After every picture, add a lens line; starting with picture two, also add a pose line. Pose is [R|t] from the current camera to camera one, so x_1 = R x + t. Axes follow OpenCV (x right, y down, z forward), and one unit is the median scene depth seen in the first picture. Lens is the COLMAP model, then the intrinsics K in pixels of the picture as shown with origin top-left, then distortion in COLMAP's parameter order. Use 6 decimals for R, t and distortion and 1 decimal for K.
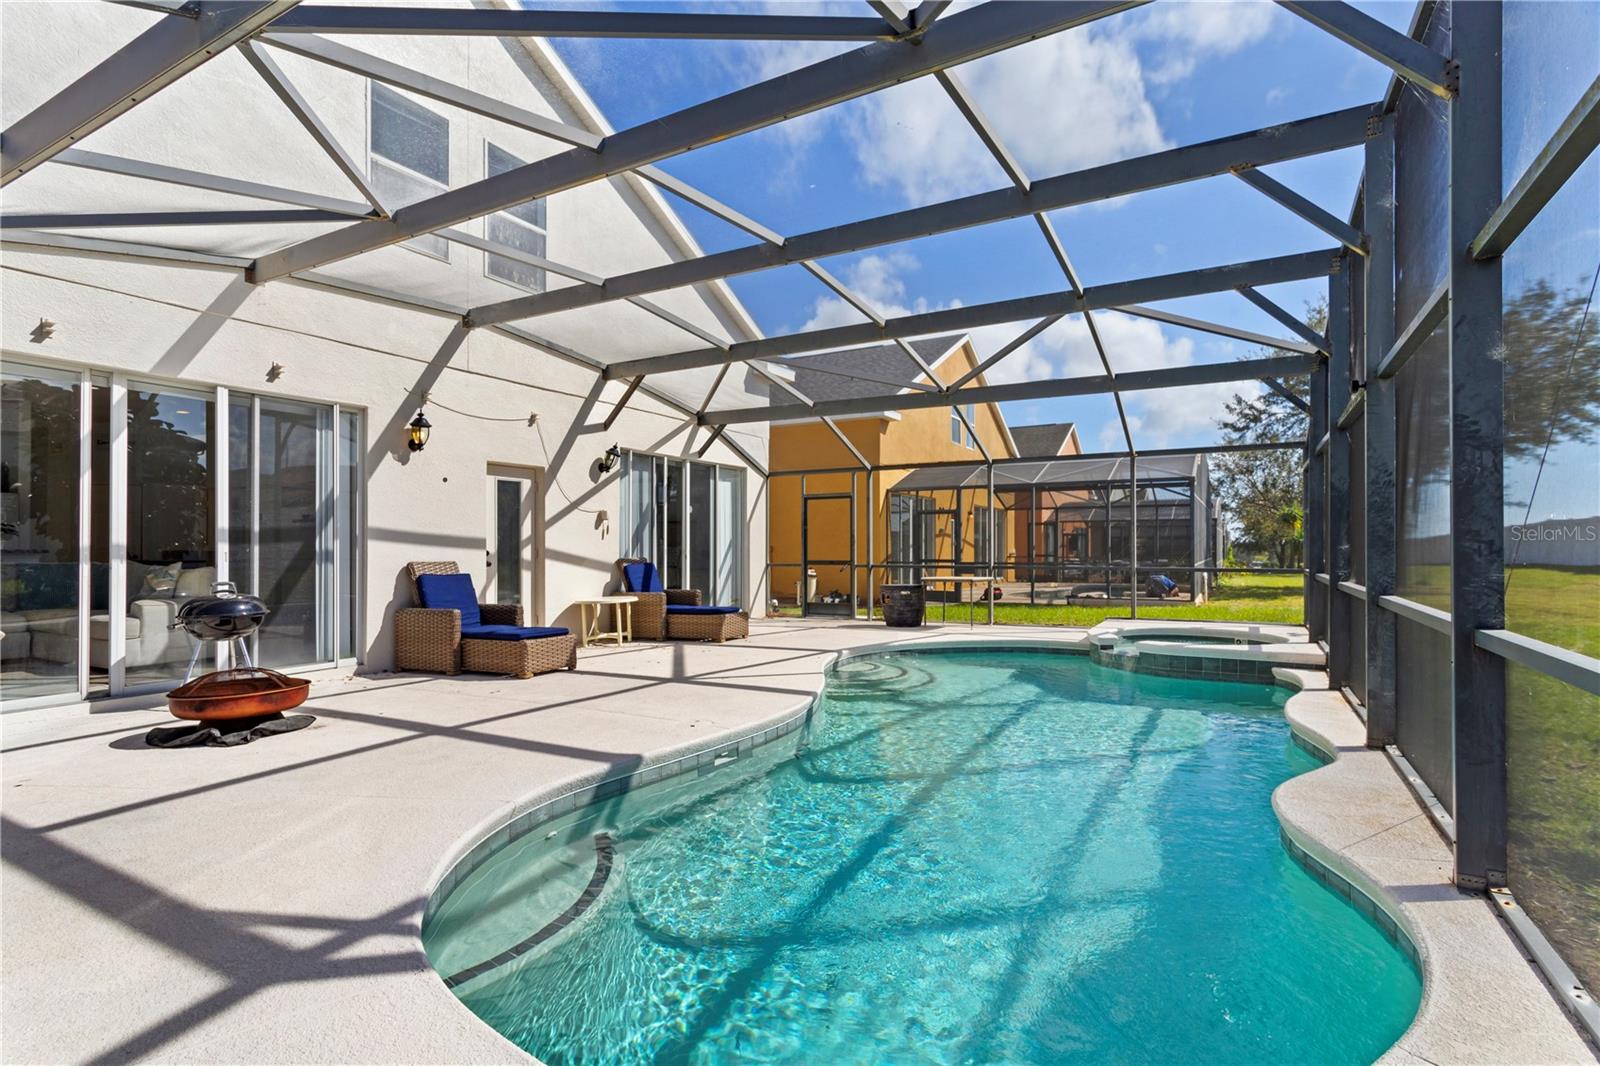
lens RADIAL K [[774.9, 0, 793.1], [0, 774.9, 534.6], [0, 0, 1]] dist [-0.004503, 0.006759]
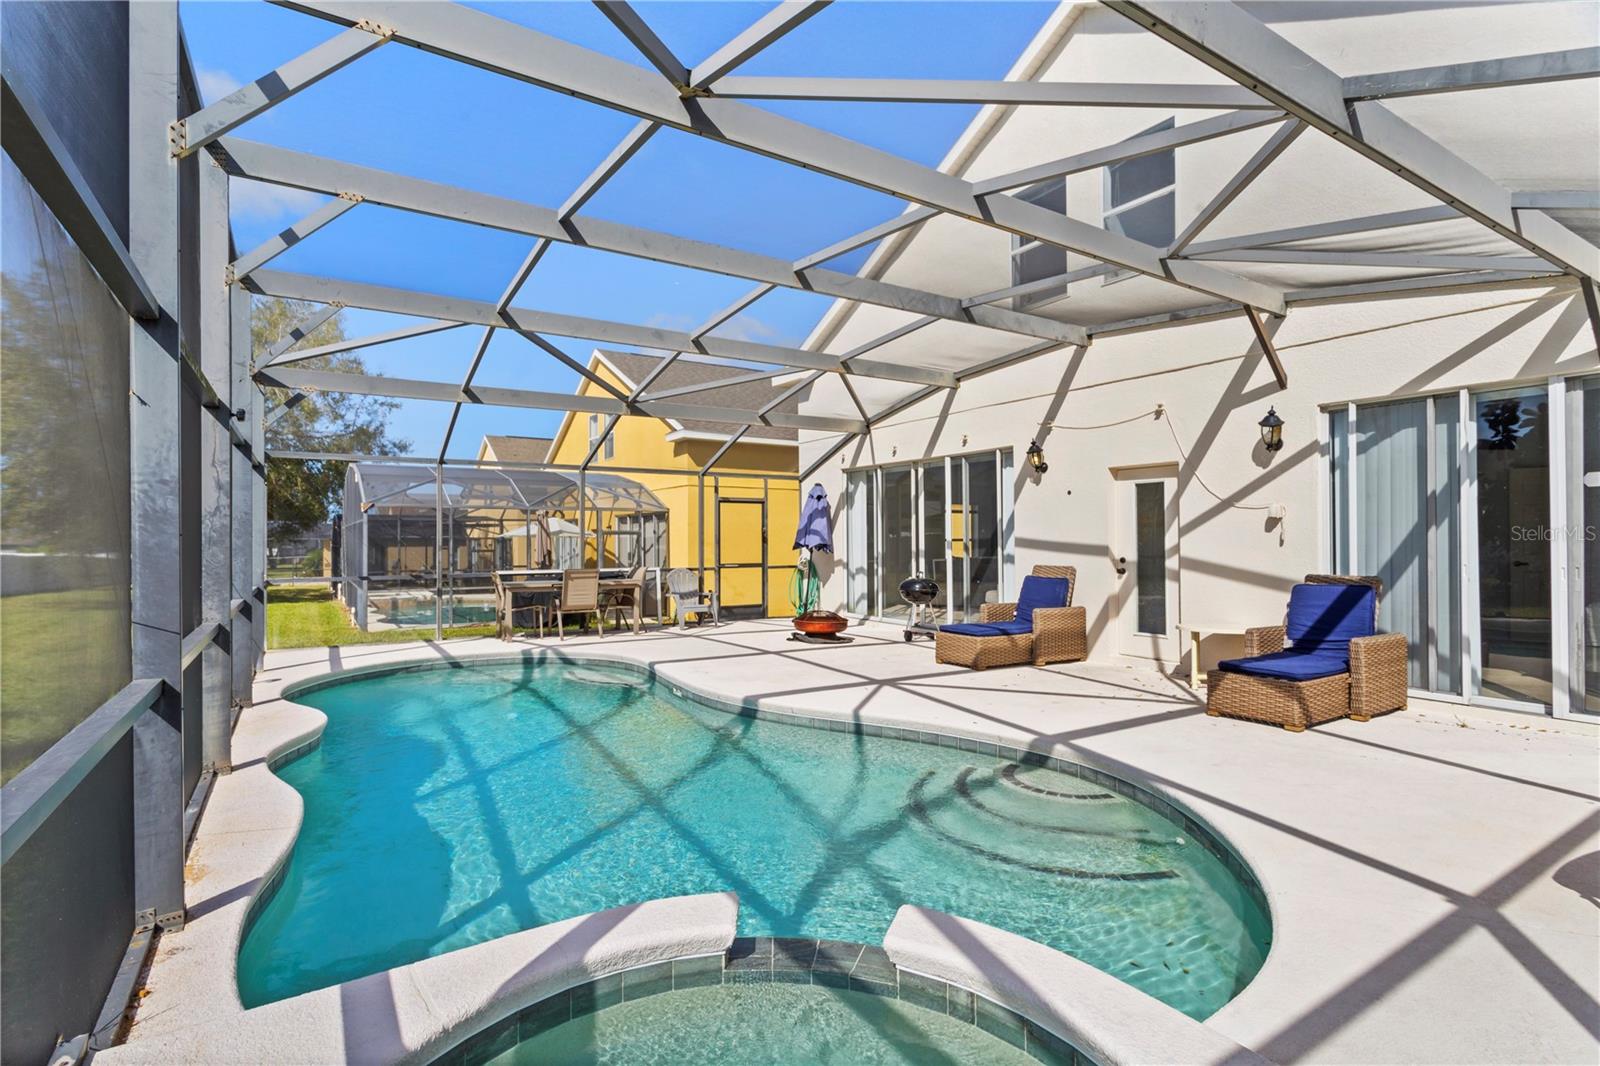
lens RADIAL K [[774.9, 0, 795.4], [0, 774.9, 540.0], [0, 0, 1]] dist [-0.004503, 0.006759]
pose [[-0.478378, -0.005851, -0.878134, 0.640489], [0.004403, 0.999949, -0.009061, 0.004502], [0.878143, -0.008201, -0.478328, 1.068200]]
